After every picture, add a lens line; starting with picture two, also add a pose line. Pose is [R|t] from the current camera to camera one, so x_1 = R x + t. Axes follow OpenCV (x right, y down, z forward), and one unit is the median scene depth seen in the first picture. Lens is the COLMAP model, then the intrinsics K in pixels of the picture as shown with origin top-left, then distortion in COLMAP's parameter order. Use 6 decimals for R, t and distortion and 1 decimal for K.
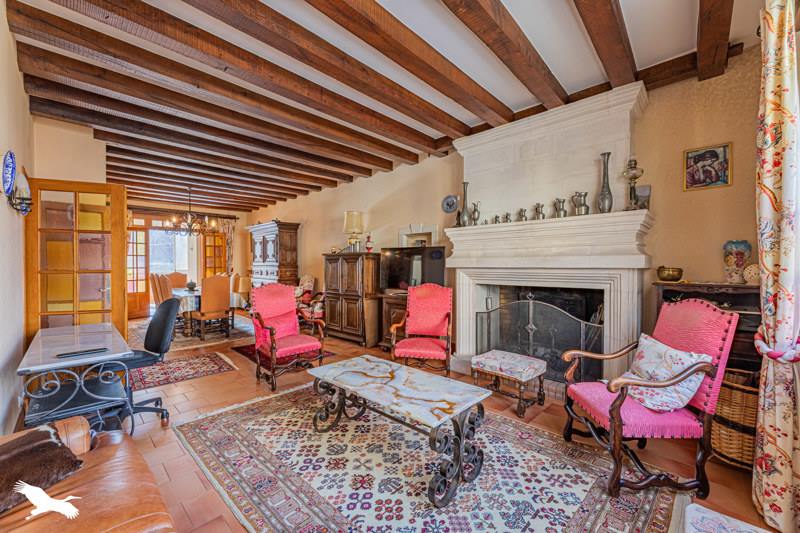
lens RADIAL K [[319.3, 0, 399.2], [0, 319.3, 270.1], [0, 0, 1]] dist [-0.004199, -0.000304]
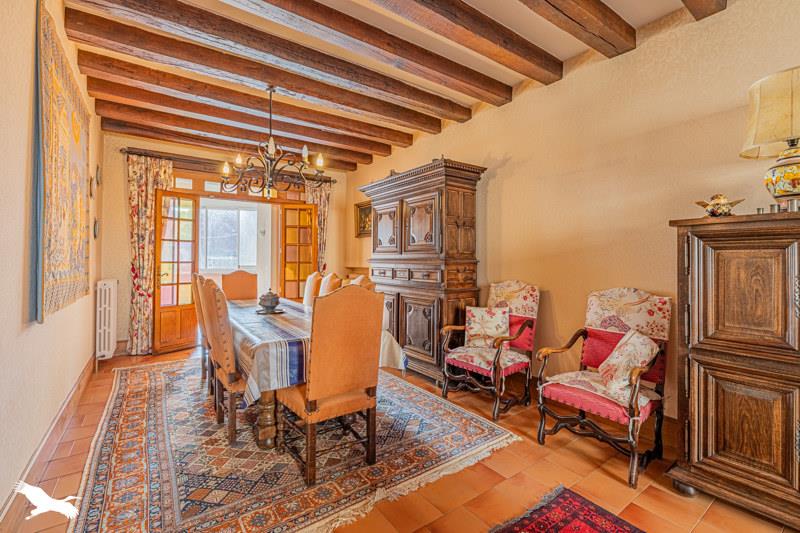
lens RADIAL K [[360.3, 0, 400.8], [0, 360.3, 259.9], [0, 0, 1]] dist [0.004467, 0.000259]
pose [[0.982116, 0.006674, -0.188160, -0.312458], [-0.010802, 0.999723, -0.020921, -0.001745], [0.187968, 0.022579, 0.981916, 0.443392]]
